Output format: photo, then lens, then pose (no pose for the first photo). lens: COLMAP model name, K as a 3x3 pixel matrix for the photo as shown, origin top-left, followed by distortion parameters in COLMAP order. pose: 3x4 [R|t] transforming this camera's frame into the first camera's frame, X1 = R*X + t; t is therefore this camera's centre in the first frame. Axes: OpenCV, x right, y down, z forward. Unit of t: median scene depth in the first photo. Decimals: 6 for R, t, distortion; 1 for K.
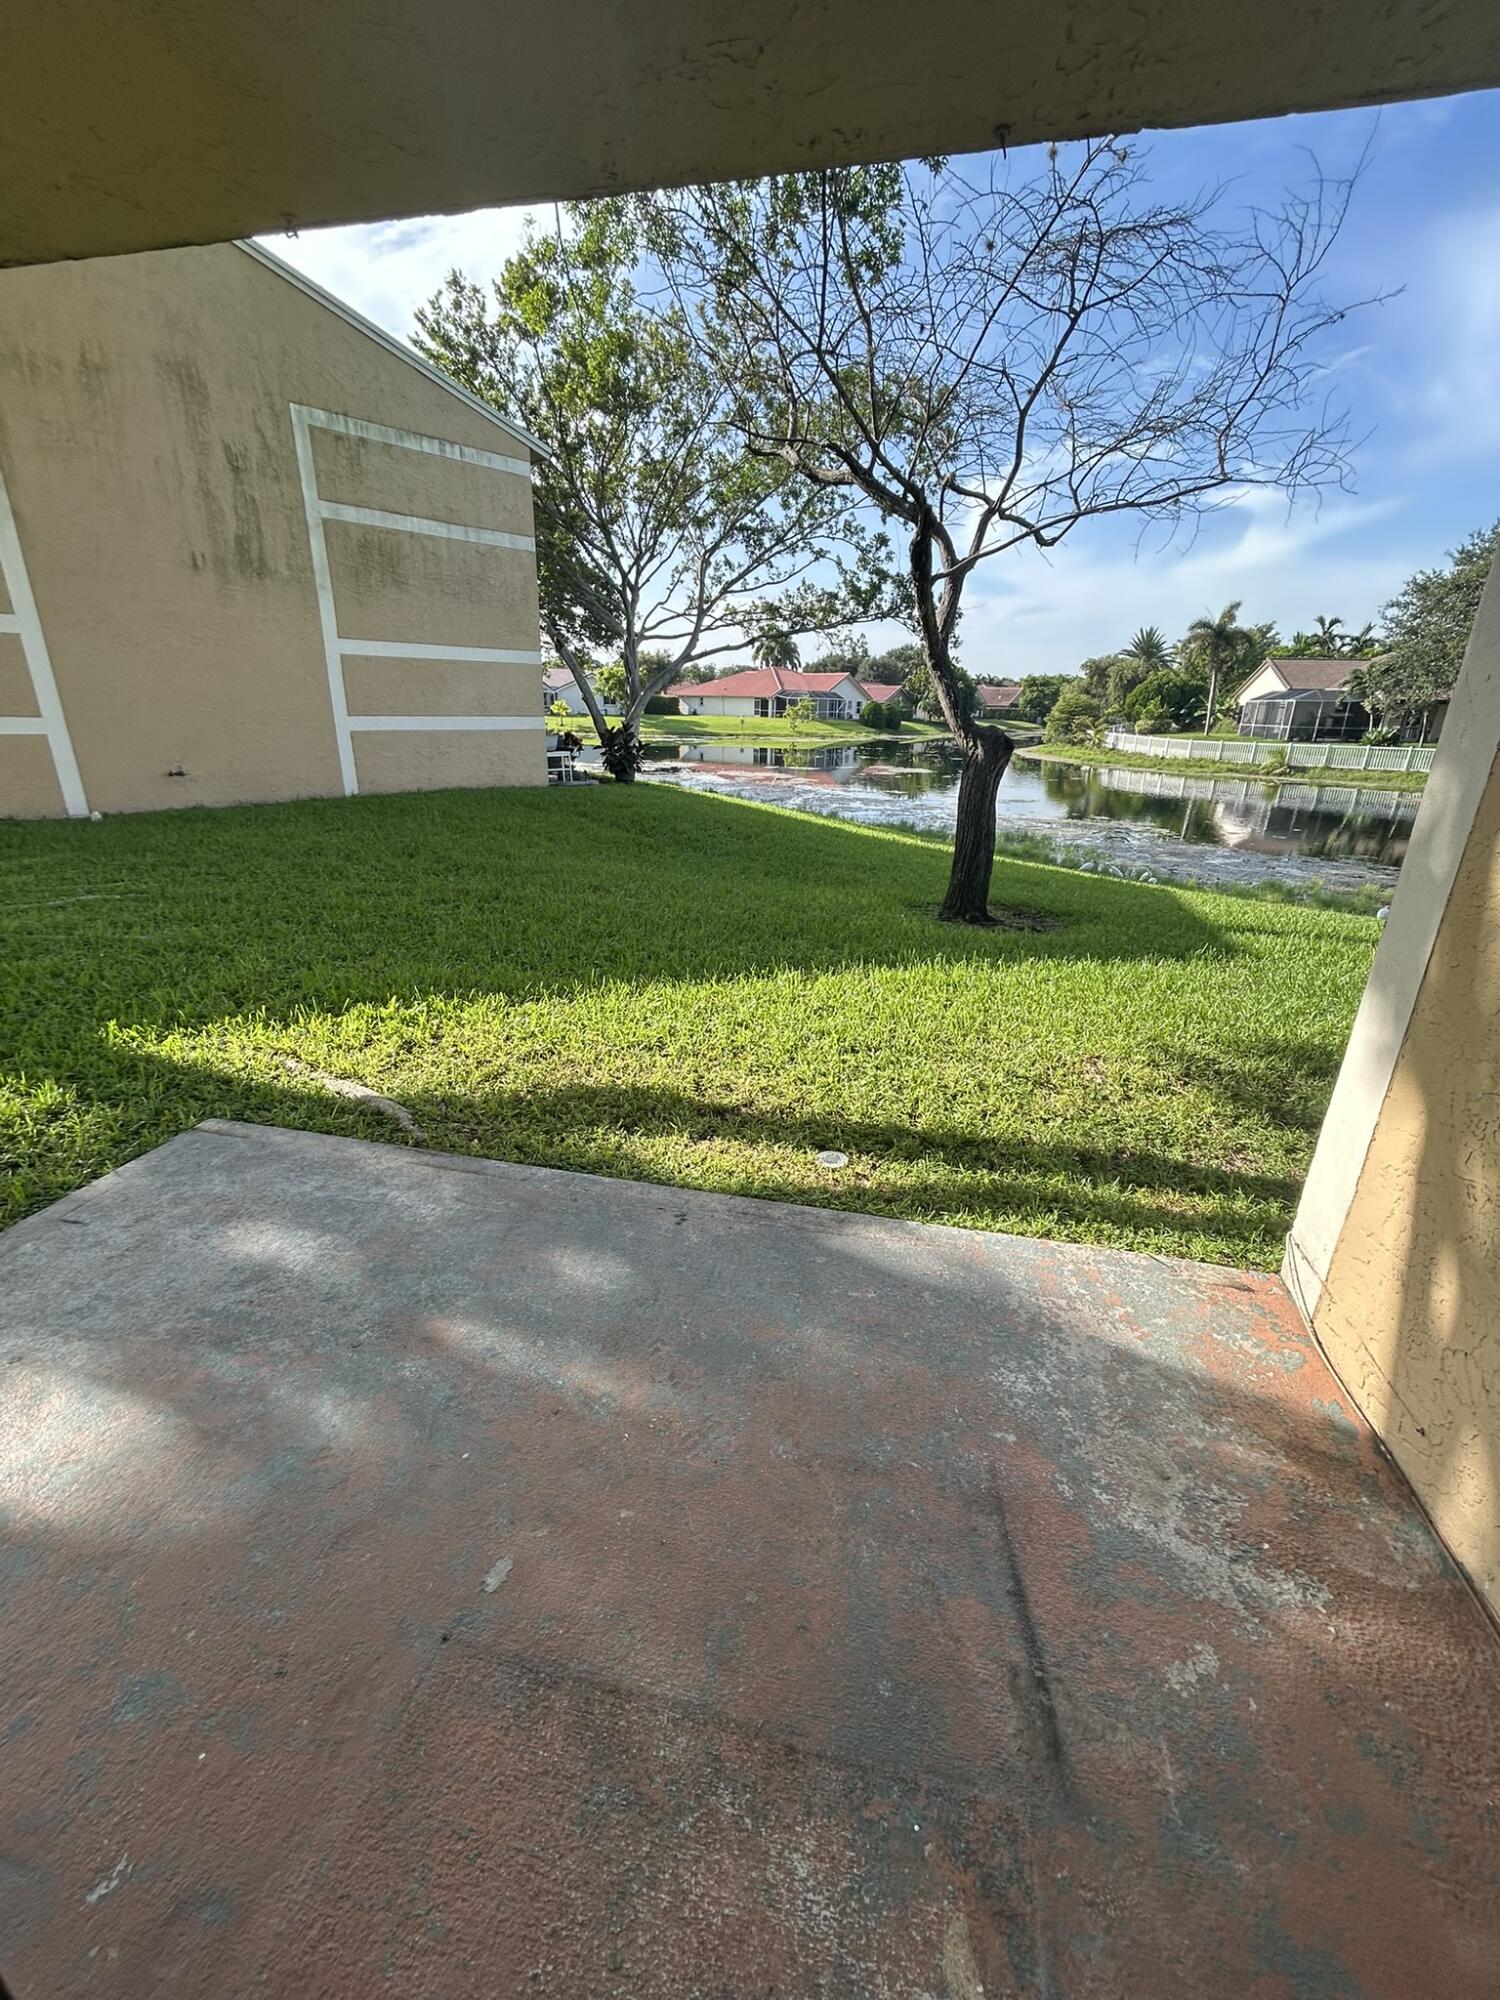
lens RADIAL K [[800.0, 0, 752.0], [0, 800.0, 1000.7], [0, 0, 1]] dist [-0.002946, 0.001294]
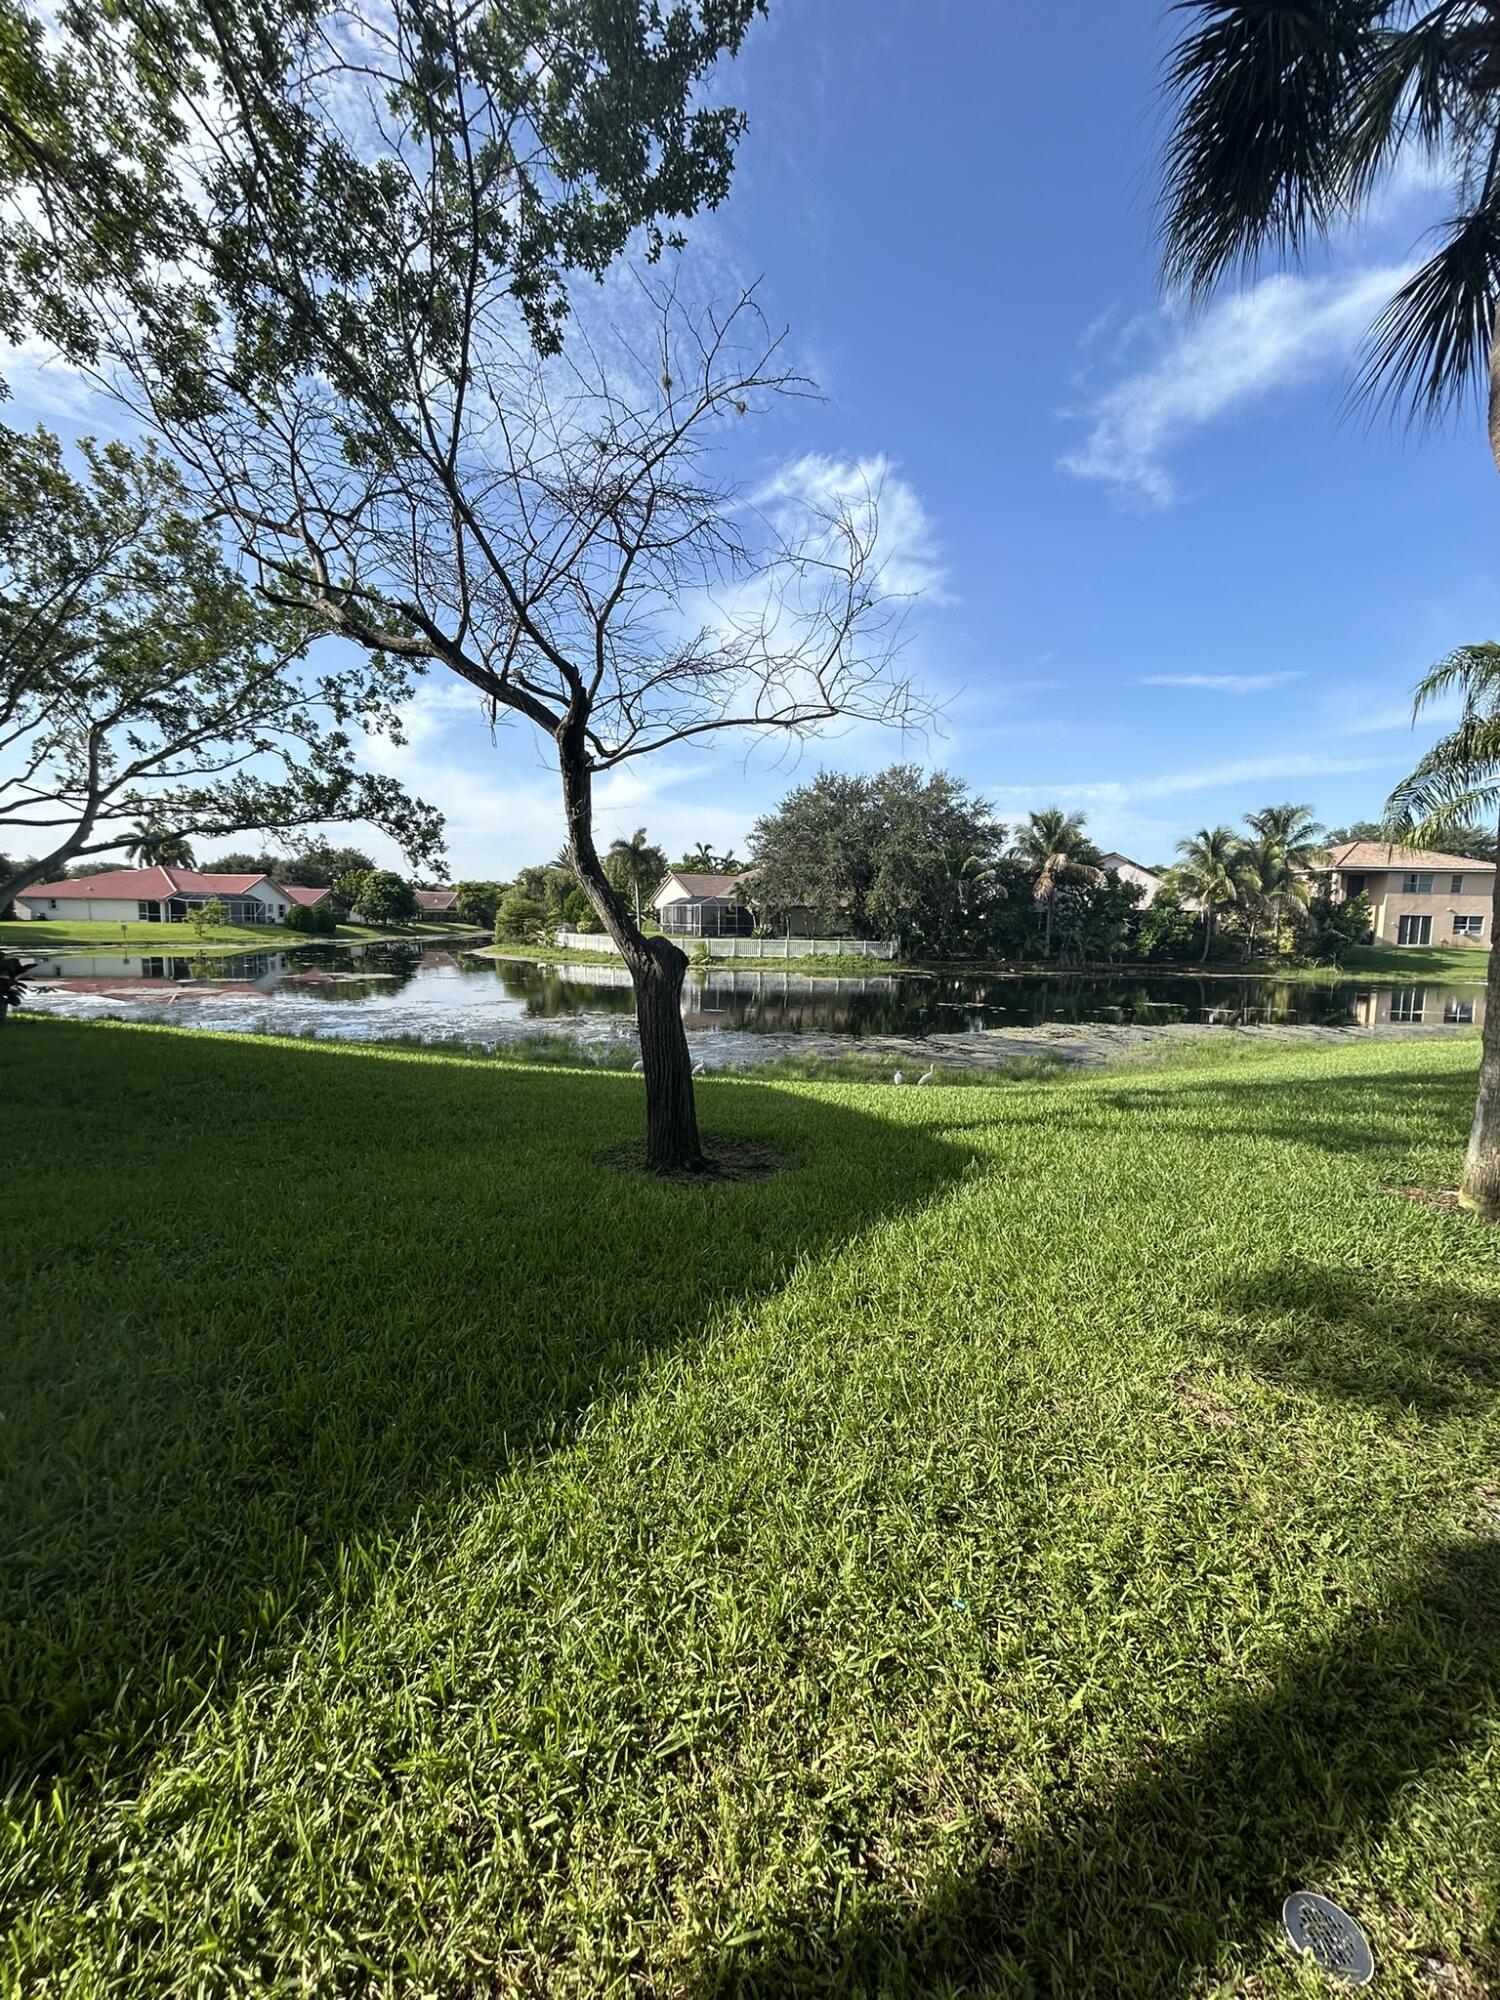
lens RADIAL K [[800.0, 0, 747.7], [0, 800.0, 1006.2], [0, 0, 1]] dist [-0.002946, 0.001294]
pose [[0.789783, -0.073964, 0.608911, -0.045719], [0.212140, 0.964380, -0.158012, -0.034683], [-0.575534, 0.253969, 0.777342, 0.088392]]
